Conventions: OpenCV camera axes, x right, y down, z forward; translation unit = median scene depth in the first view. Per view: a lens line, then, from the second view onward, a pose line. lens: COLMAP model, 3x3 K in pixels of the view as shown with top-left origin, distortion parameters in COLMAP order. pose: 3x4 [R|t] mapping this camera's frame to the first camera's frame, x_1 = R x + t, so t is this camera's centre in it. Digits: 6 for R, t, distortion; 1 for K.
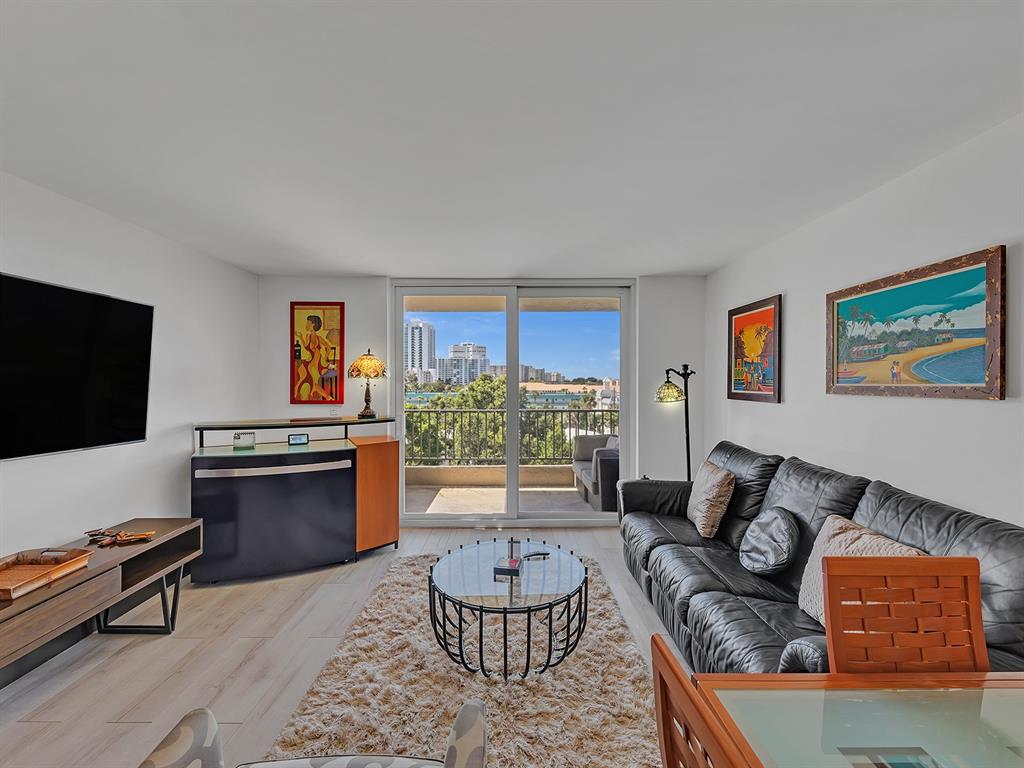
lens RADIAL K [[421.8, 0, 508.0], [0, 421.8, 382.1], [0, 0, 1]] dist [0.011619, -0.002864]
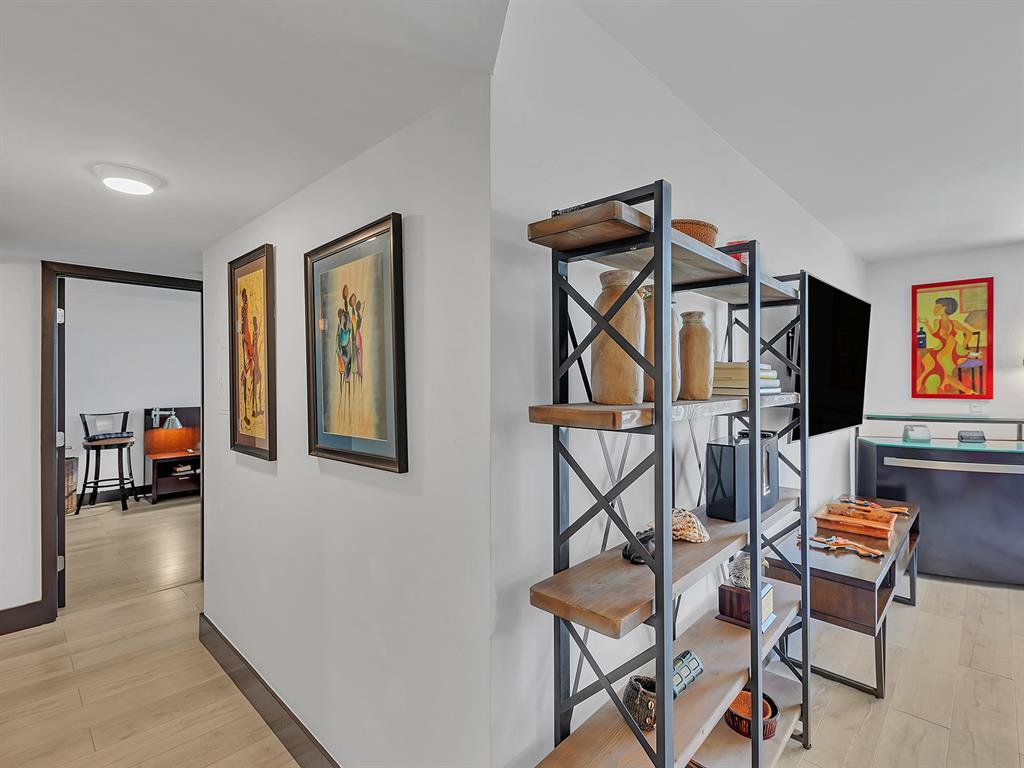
lens RADIAL K [[508.3, 0, 514.7], [0, 508.3, 376.4], [0, 0, 1]] dist [0.004445, 0.000276]
pose [[0.718127, -0.009335, -0.695849, -0.407263], [0.008102, 0.999954, -0.005053, 0.005140], [0.695864, -0.002009, 0.718170, -0.429305]]
